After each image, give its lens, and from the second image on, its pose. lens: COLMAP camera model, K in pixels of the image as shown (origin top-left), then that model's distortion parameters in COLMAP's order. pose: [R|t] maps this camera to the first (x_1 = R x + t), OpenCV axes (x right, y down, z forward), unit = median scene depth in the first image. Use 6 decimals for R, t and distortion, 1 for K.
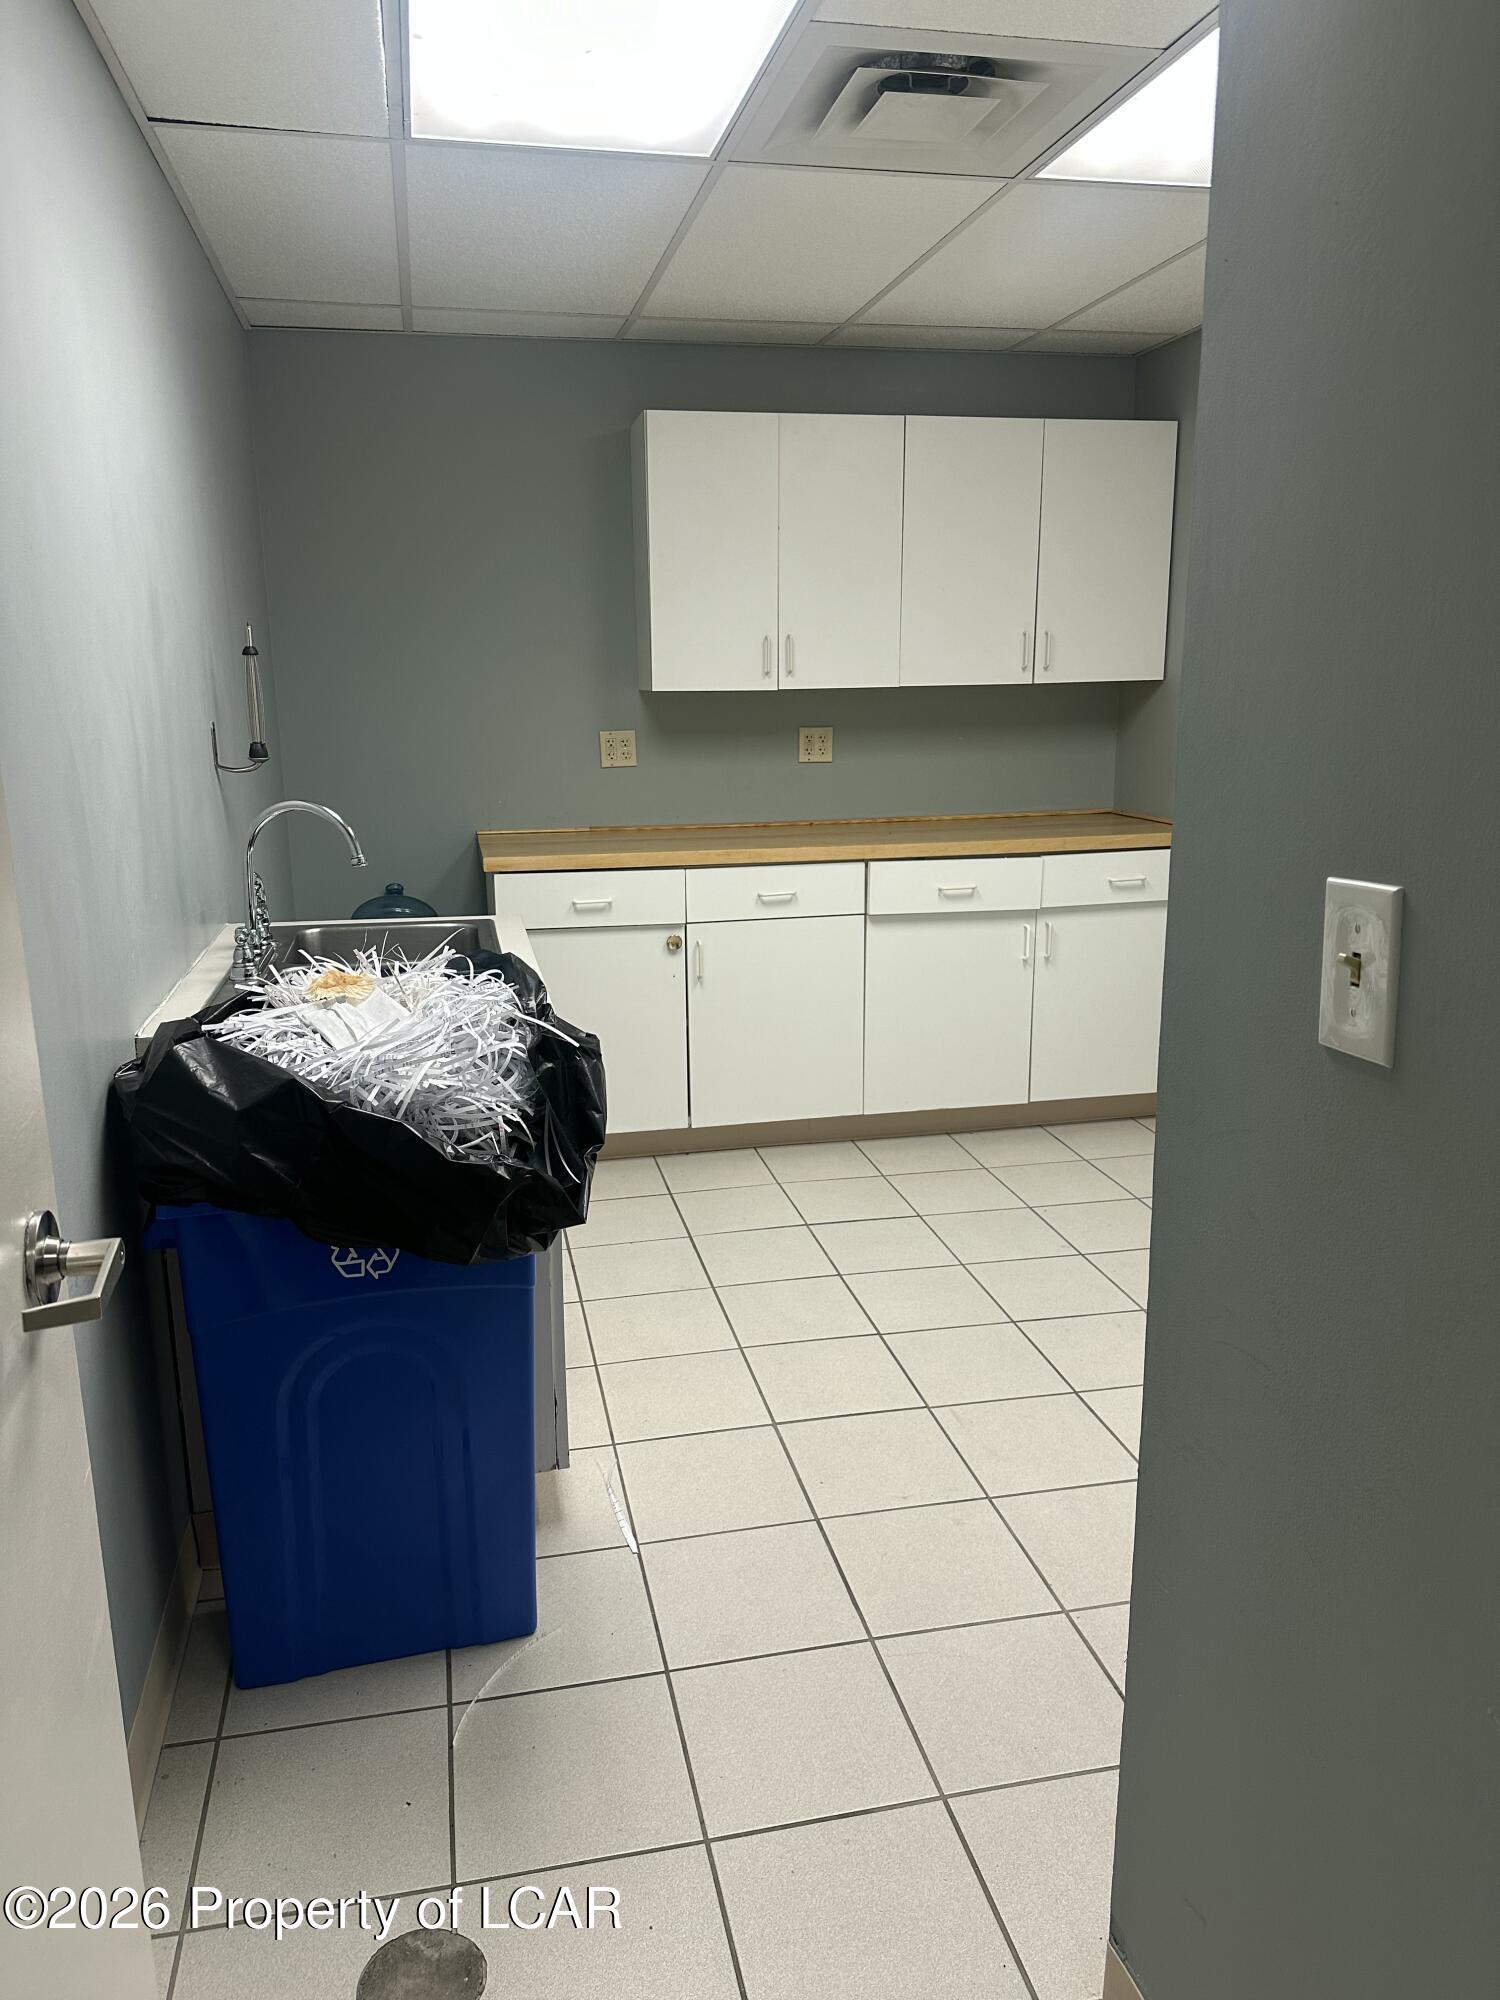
lens RADIAL K [[1403.7, 0, 741.4], [0, 1403.7, 1003.2], [0, 0, 1]] dist [0.013826, -0.016785]
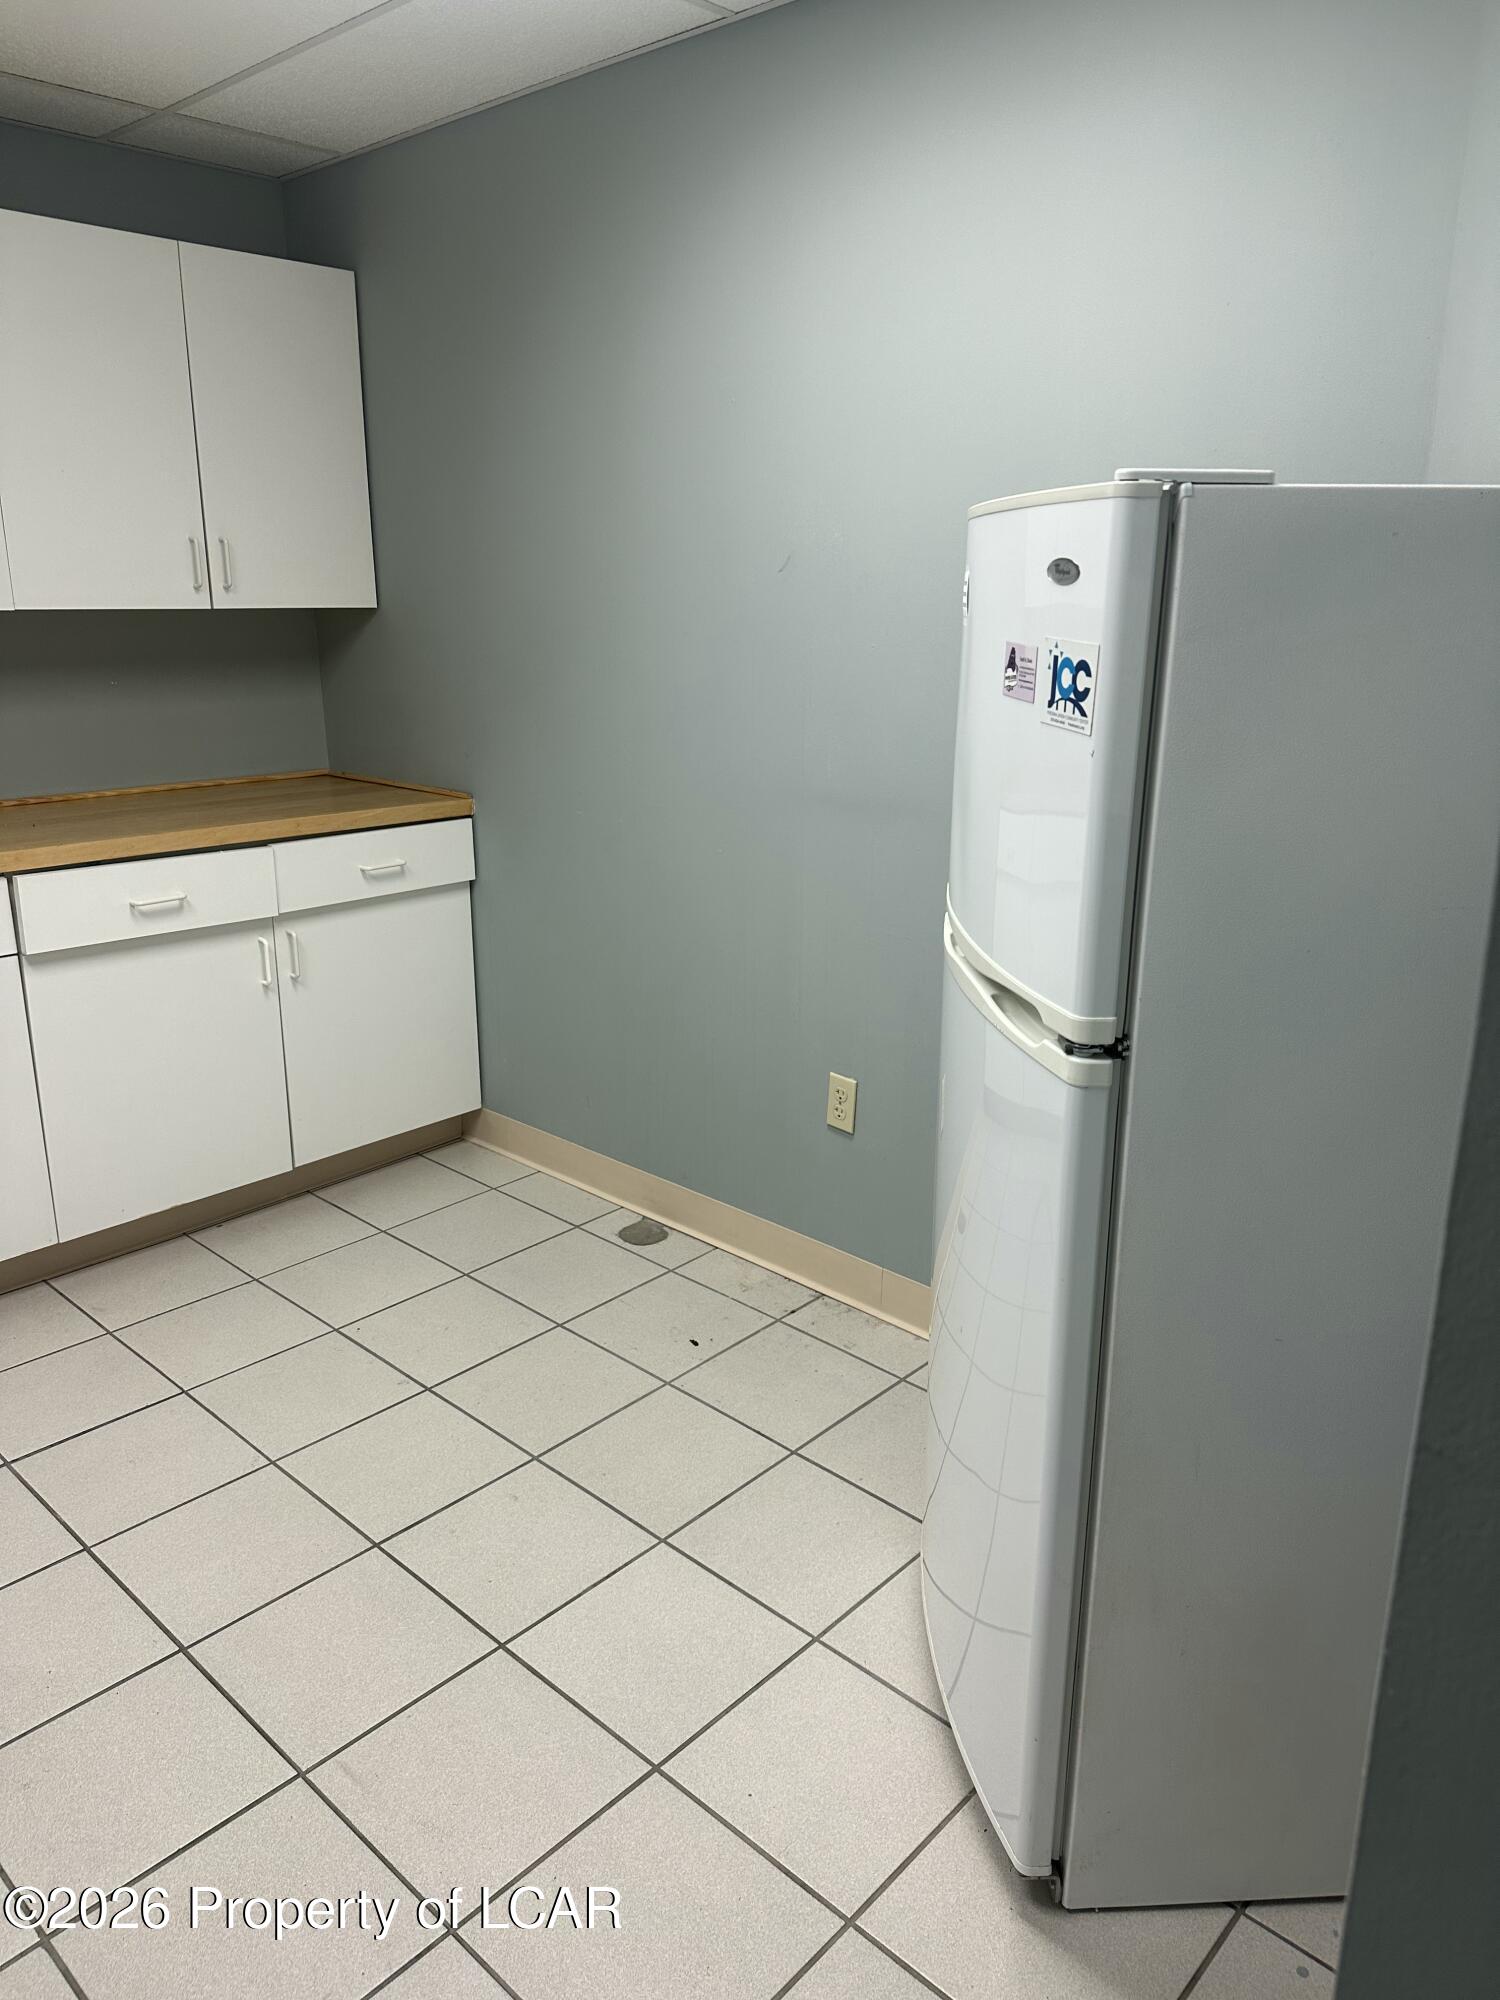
lens RADIAL K [[1403.7, 0, 761.2], [0, 1403.7, 998.8], [0, 0, 1]] dist [0.013826, -0.016785]
pose [[0.815622, -0.140610, 0.561239, -0.002115], [0.114870, 0.990064, 0.081112, -0.053771], [-0.567067, -0.001687, 0.823670, 0.238922]]
